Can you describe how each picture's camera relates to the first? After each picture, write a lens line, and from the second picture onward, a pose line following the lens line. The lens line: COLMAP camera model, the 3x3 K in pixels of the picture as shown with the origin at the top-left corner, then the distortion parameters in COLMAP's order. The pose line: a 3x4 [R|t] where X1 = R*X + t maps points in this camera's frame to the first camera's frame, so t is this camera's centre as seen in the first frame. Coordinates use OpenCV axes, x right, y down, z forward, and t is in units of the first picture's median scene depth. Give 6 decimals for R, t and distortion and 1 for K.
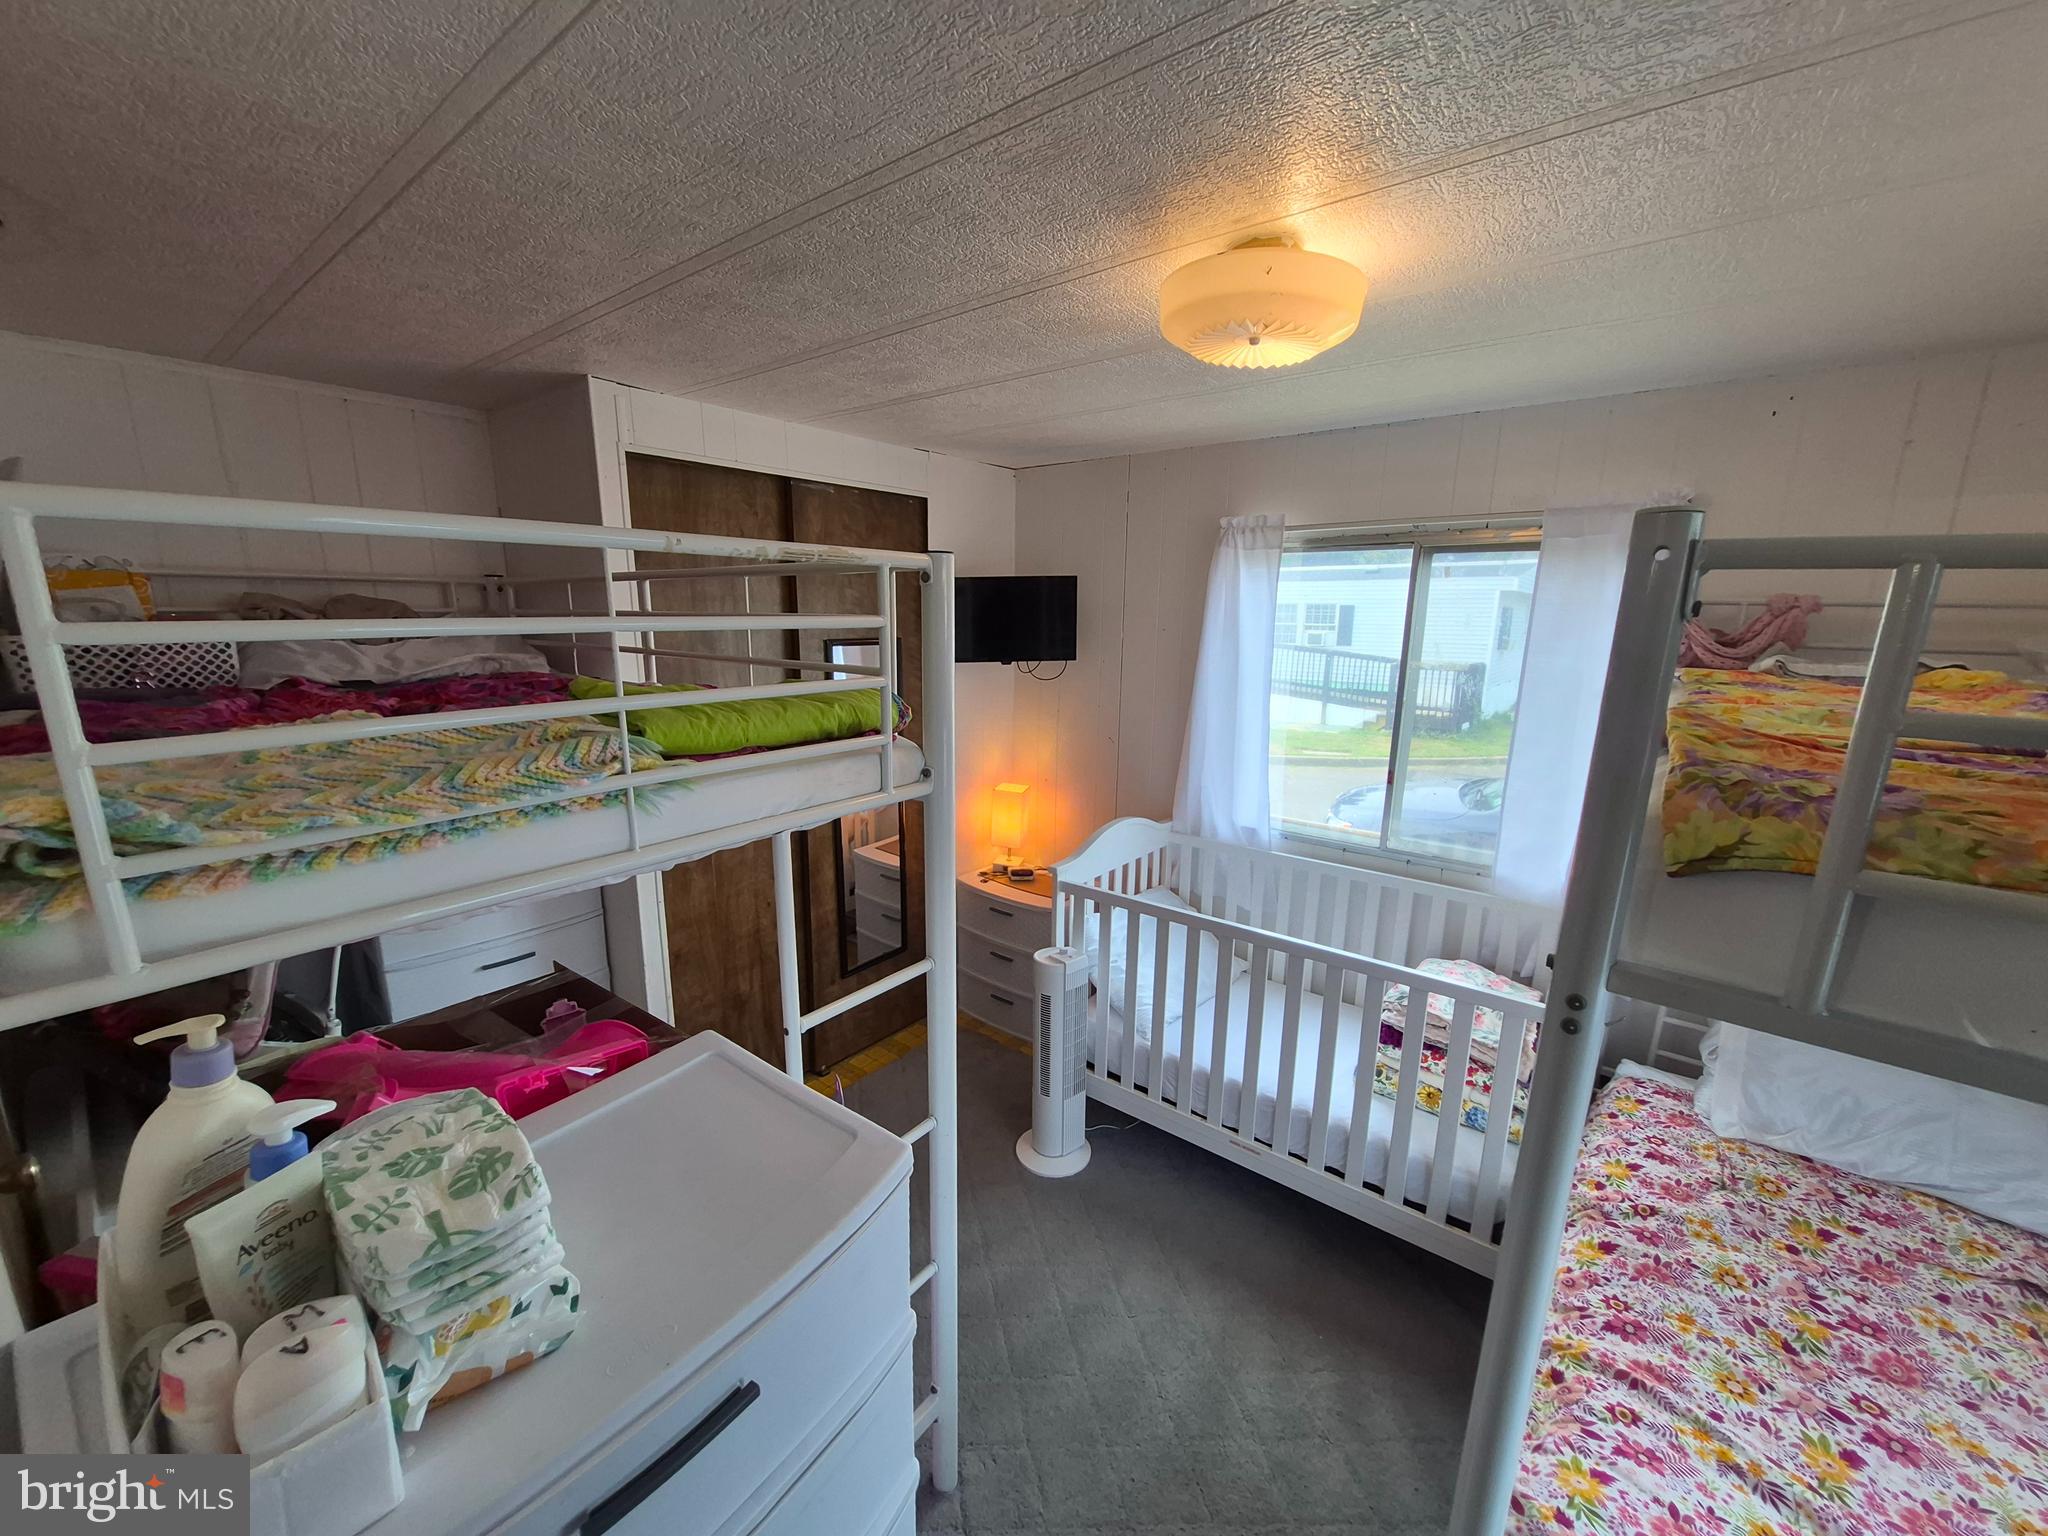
lens RADIAL K [[799.2, 0, 1019.4], [0, 799.2, 774.4], [0, 0, 1]] dist [0.000676, 0.000188]
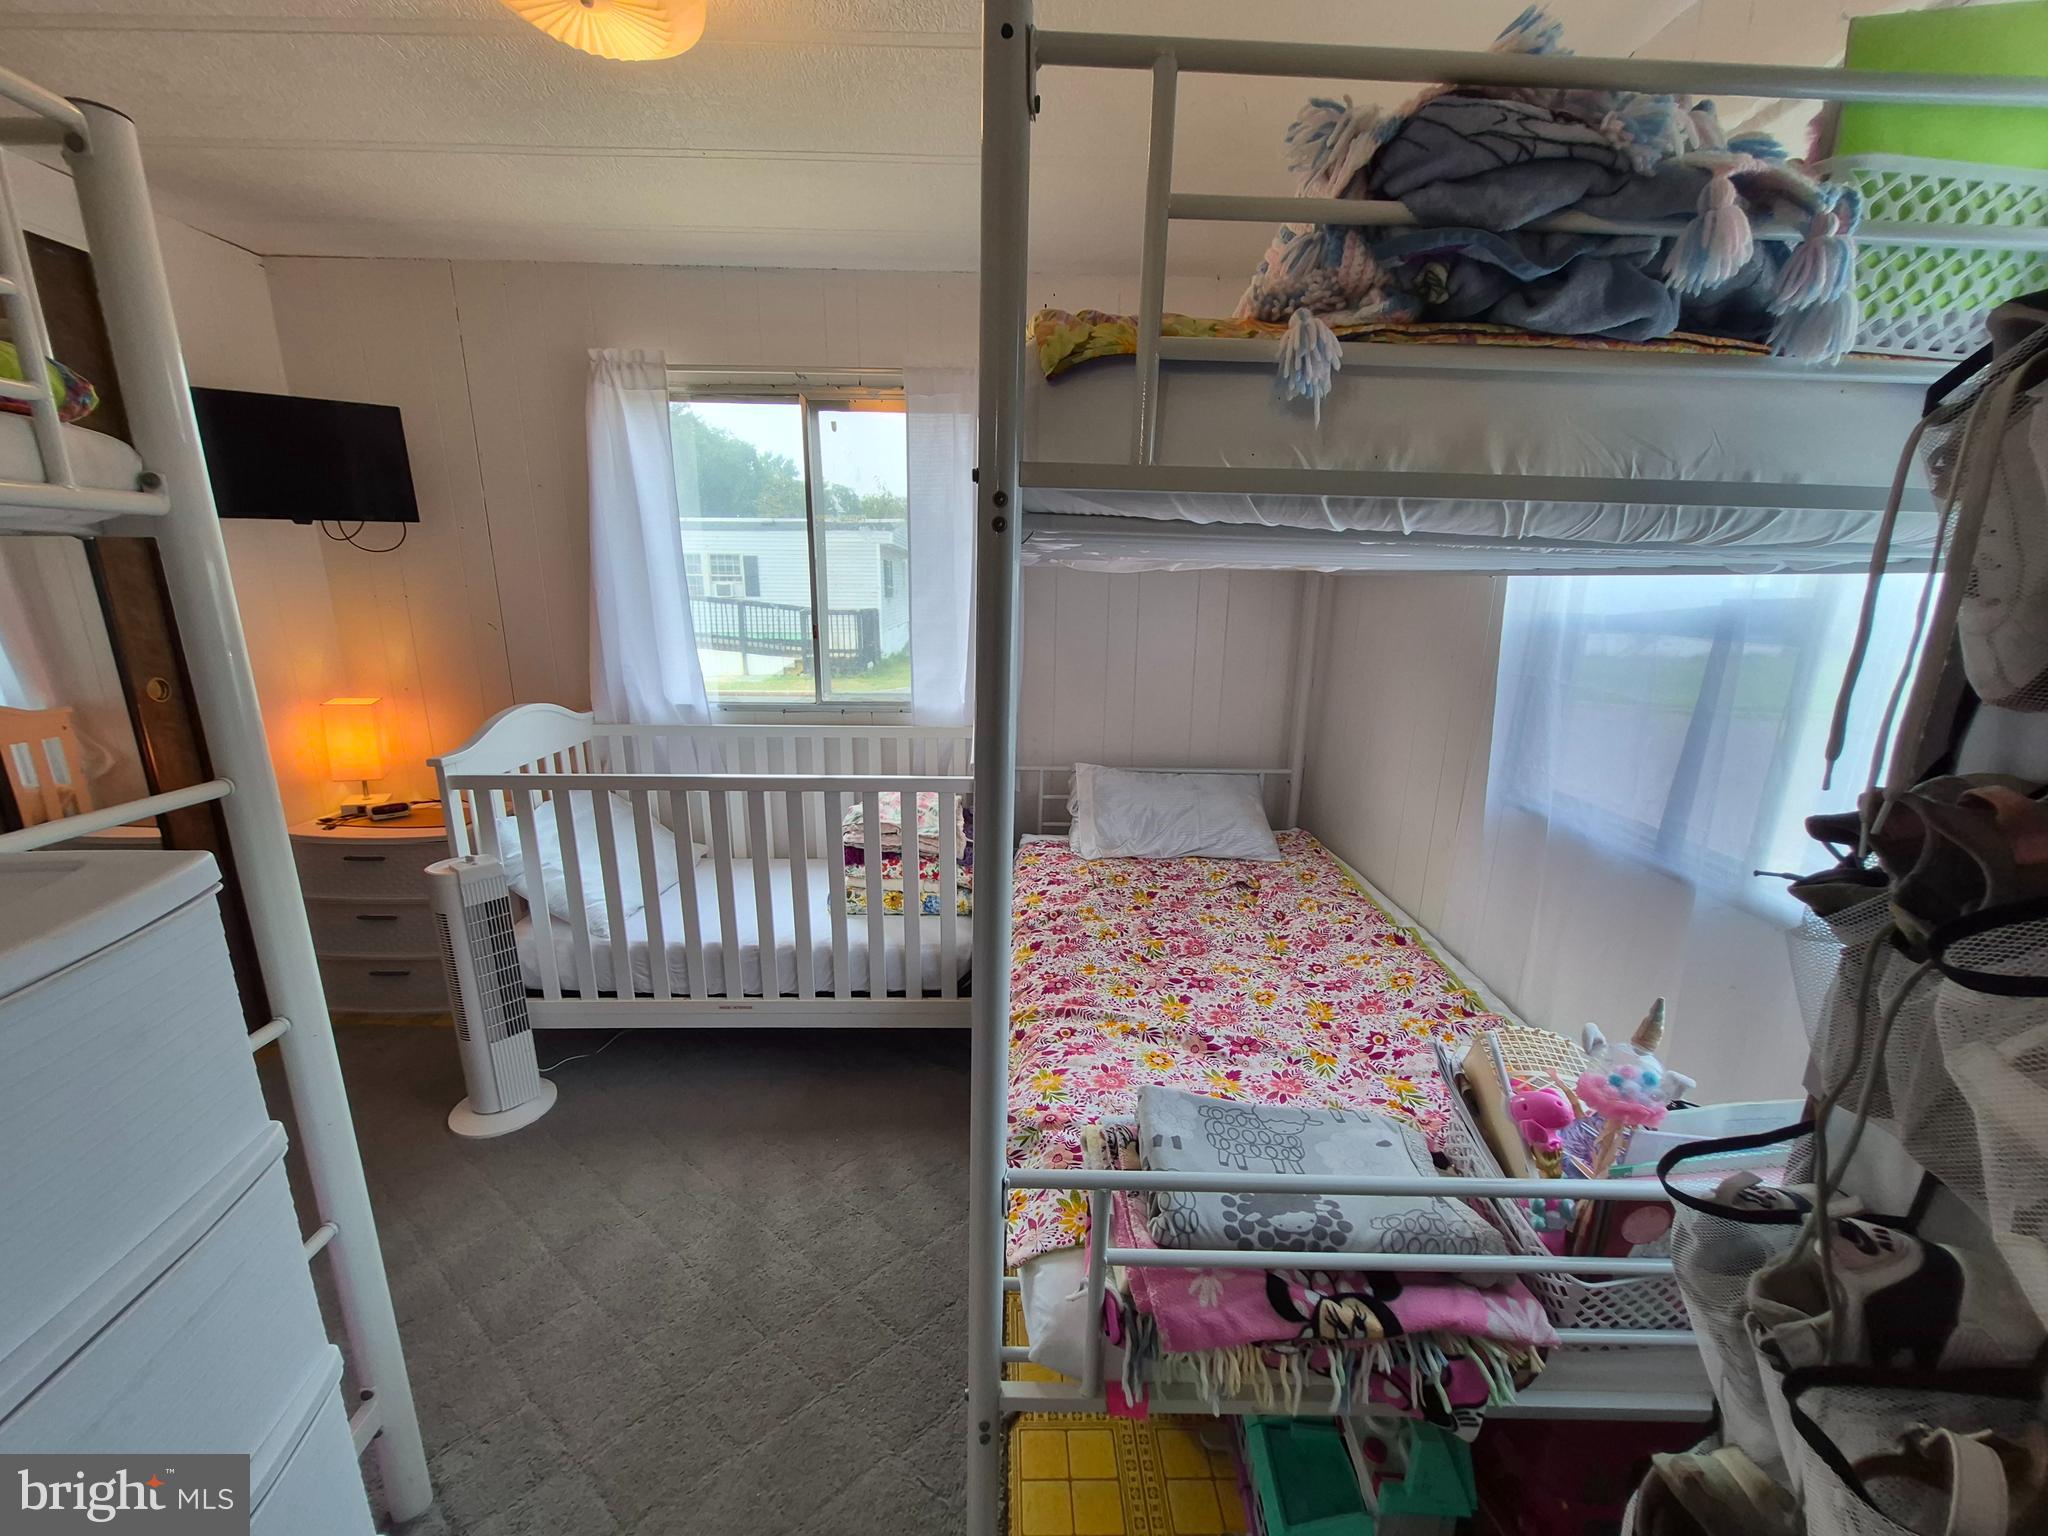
lens RADIAL K [[799.2, 0, 1020.0], [0, 799.2, 768.0], [0, 0, 1]] dist [0.000676, 0.000188]
pose [[0.766343, -0.163244, 0.621345, -0.006821], [0.134139, 0.986519, 0.093743, 0.141261], [-0.628271, 0.011507, 0.777909, 0.033491]]
